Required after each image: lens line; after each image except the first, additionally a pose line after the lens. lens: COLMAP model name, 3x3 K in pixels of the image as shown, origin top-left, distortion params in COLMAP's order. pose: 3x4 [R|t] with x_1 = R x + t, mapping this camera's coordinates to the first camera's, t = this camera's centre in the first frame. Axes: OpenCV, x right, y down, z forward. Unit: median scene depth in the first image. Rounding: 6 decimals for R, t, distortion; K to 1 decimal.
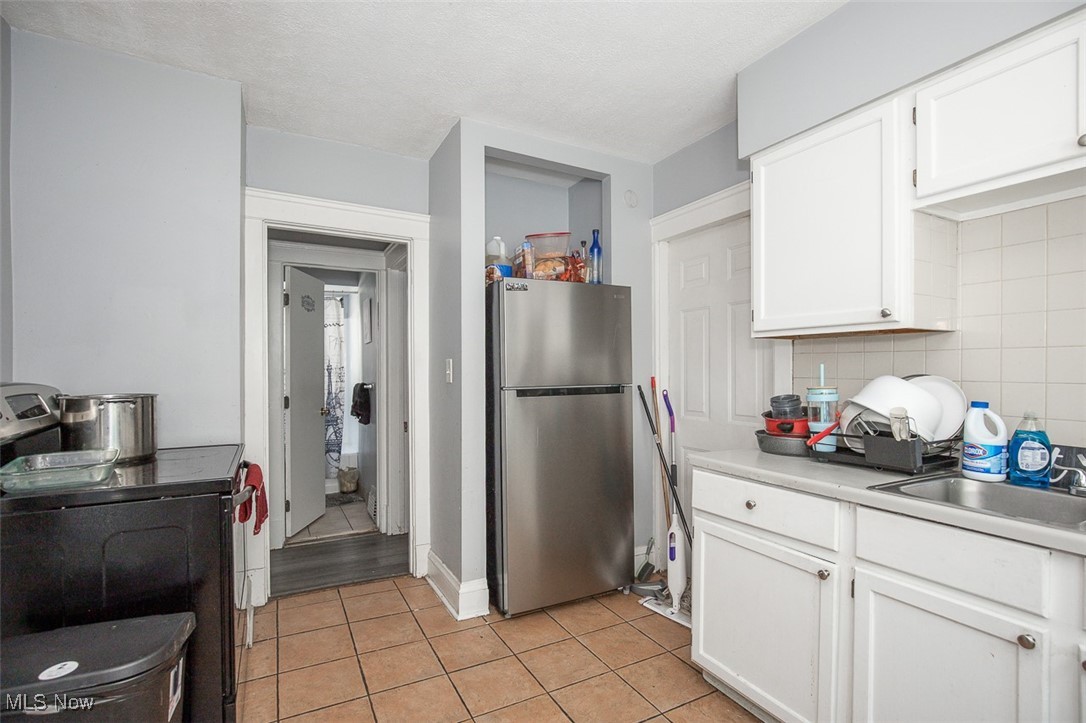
lens RADIAL K [[508.9, 0, 543.3], [0, 508.9, 371.4], [0, 0, 1]] dist [-0.010372, 0.002258]
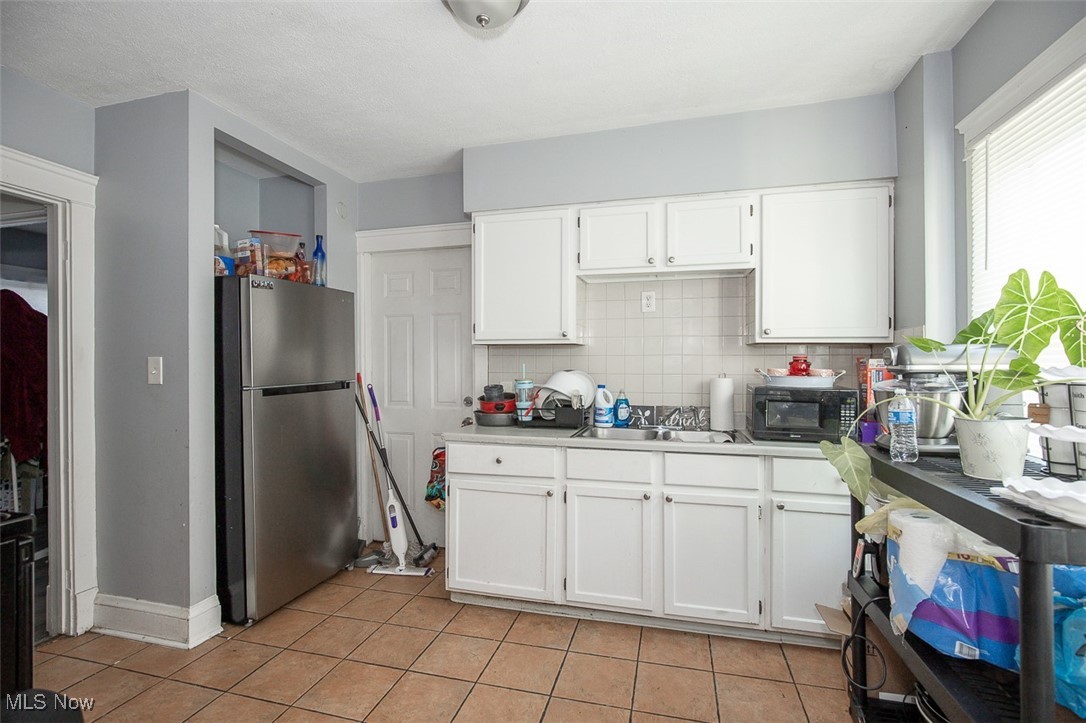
lens RADIAL K [[508.9, 0, 535.6], [0, 508.9, 358.4], [0, 0, 1]] dist [-0.010372, 0.002258]
pose [[0.689272, 0.002172, 0.724500, -0.387098], [0.003163, 0.999977, -0.006006, -0.015411], [-0.724496, 0.006431, 0.689249, -0.060056]]
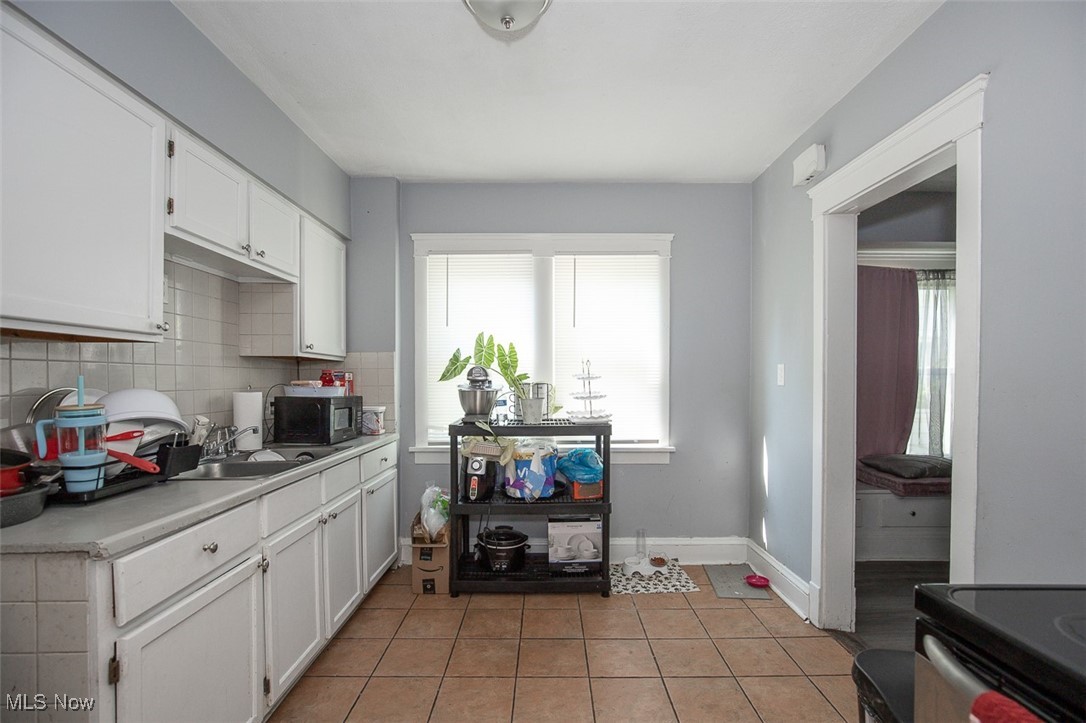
lens RADIAL K [[508.9, 0, 550.1], [0, 508.9, 389.7], [0, 0, 1]] dist [-0.010372, 0.002258]
pose [[-0.891235, -0.009735, 0.453437, -0.296984], [0.001297, 0.999711, 0.024013, -0.007841], [-0.453539, 0.021989, -0.890965, 0.974015]]
